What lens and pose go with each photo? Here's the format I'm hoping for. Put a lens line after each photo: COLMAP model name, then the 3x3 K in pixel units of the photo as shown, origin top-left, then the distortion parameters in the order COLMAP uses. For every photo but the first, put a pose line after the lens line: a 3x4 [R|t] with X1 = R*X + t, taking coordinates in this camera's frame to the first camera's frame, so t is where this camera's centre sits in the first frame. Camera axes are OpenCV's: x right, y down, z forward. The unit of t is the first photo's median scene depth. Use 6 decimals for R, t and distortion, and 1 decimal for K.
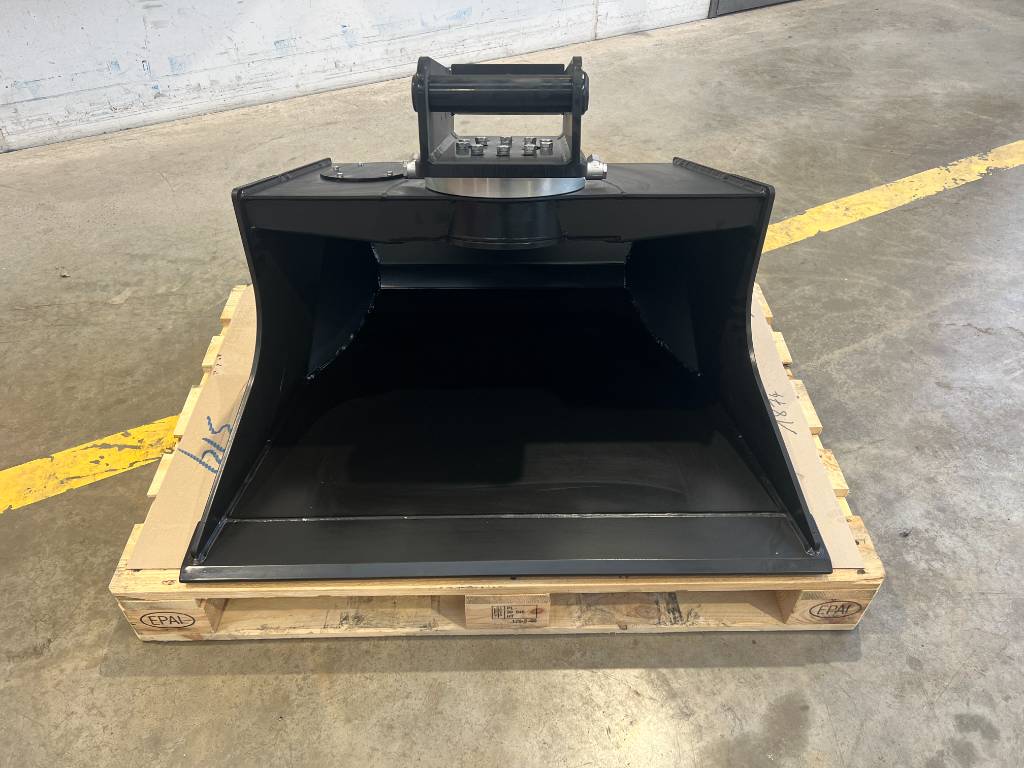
lens RADIAL K [[770.2, 0, 514.7], [0, 770.2, 378.8], [0, 0, 1]] dist [0.052553, -0.056673]
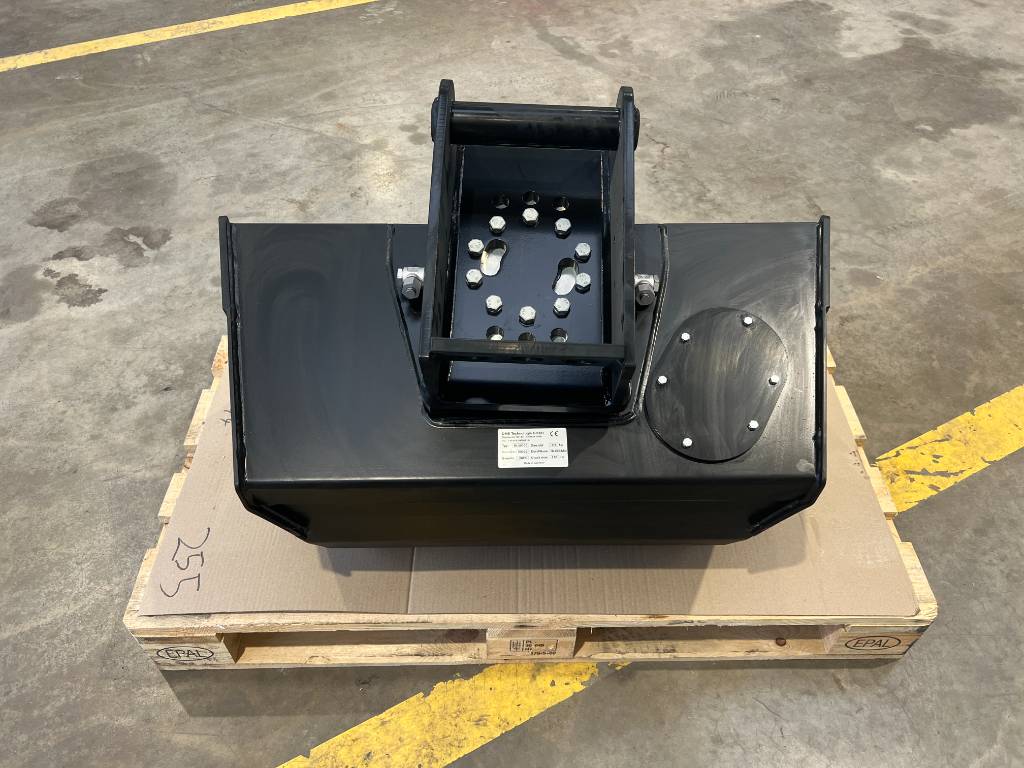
lens RADIAL K [[770.2, 0, 517.3], [0, 770.2, 380.2], [0, 0, 1]] dist [0.052553, -0.056673]
pose [[-0.999813, -0.015795, -0.011194, 0.005094], [-0.011362, 0.010576, 0.999880, -1.012879], [-0.015675, 0.999819, -0.010753, 1.072248]]
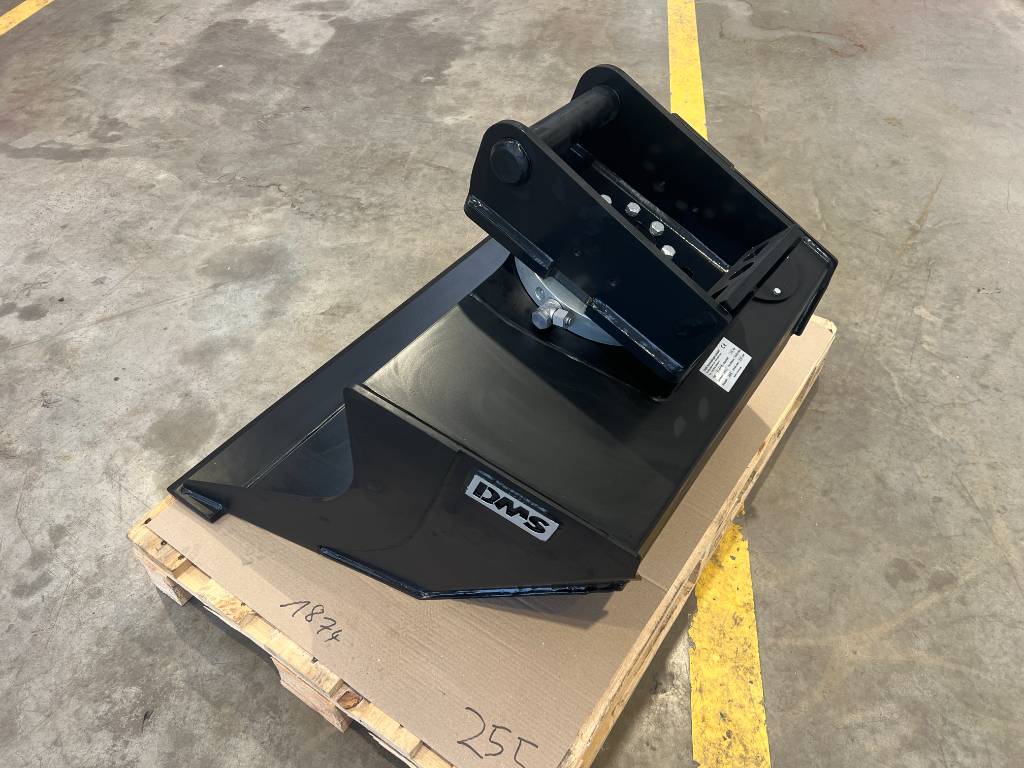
lens RADIAL K [[770.2, 0, 517.1], [0, 770.2, 388.5], [0, 0, 1]] dist [0.052553, -0.056673]
pose [[-0.583007, 0.568071, -0.580860, 0.602144], [-0.564275, 0.231265, 0.792534, -0.828470], [0.584548, 0.789818, 0.185719, 0.865361]]
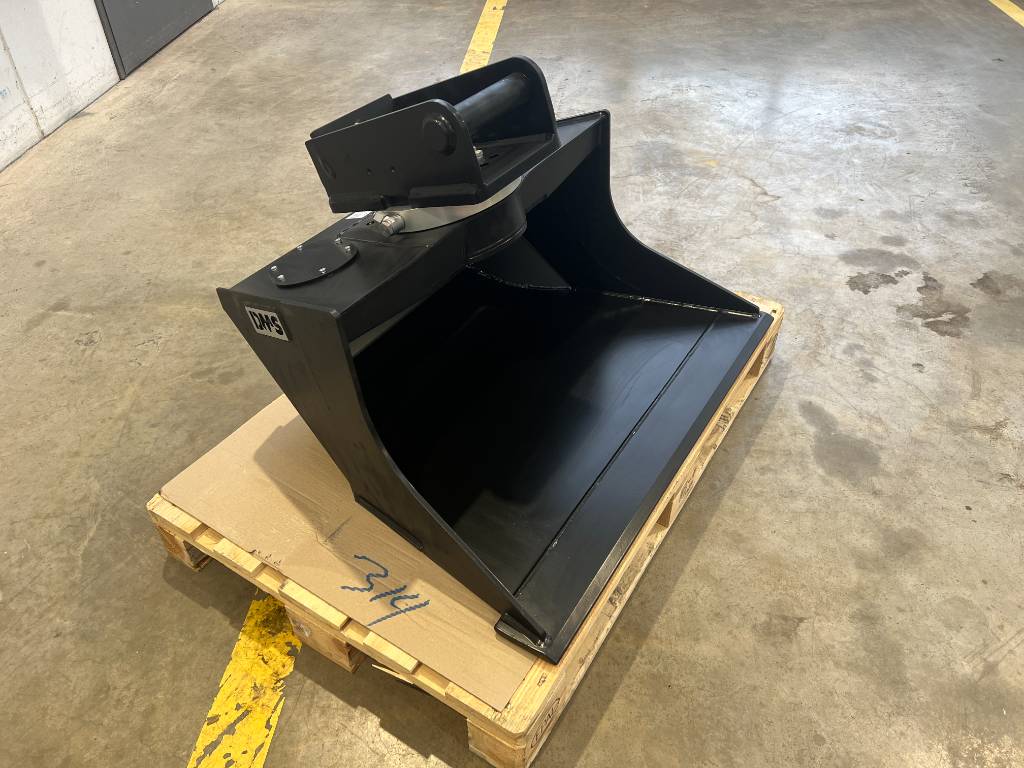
lens RADIAL K [[770.2, 0, 513.7], [0, 770.2, 377.8], [0, 0, 1]] dist [0.052553, -0.056673]
pose [[0.551072, -0.555012, 0.623122, -0.755467], [0.576988, 0.792897, 0.195958, -0.210956], [-0.602831, 0.251547, 0.757178, 0.185357]]
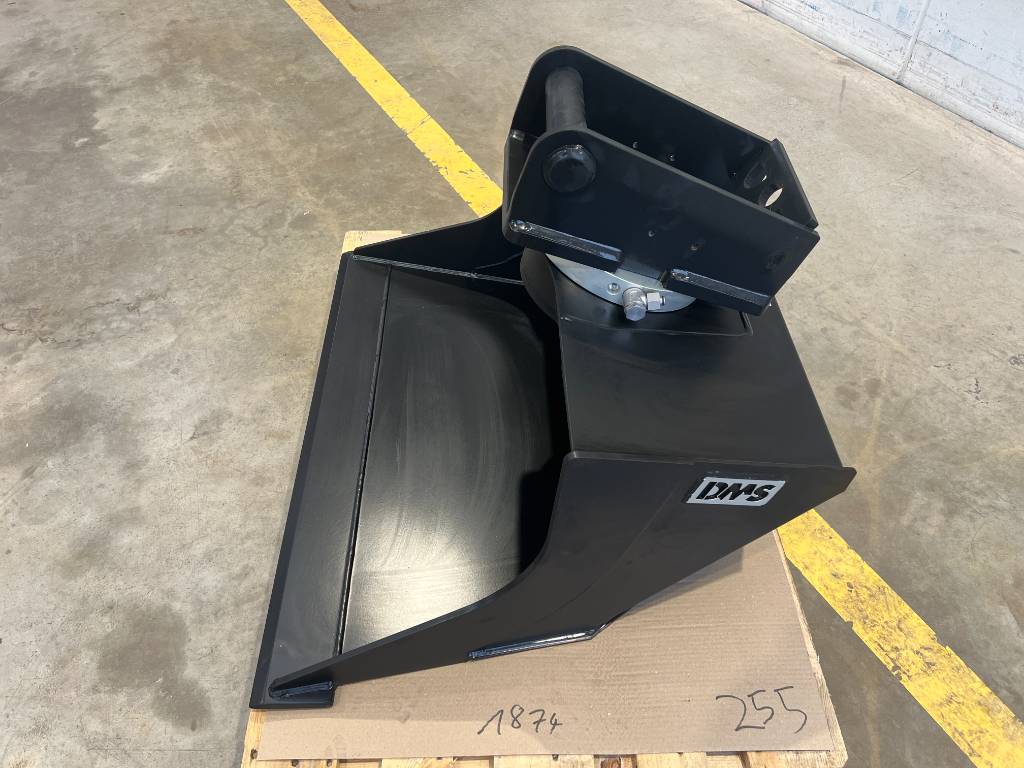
lens RADIAL K [[770.2, 0, 516.7], [0, 770.2, 390.7], [0, 0, 1]] dist [0.052553, -0.056673]
pose [[0.009959, 0.727668, -0.685857, 0.670058], [-0.681588, 0.506810, 0.527809, -0.531698], [0.731669, 0.462216, 0.501017, 0.548989]]
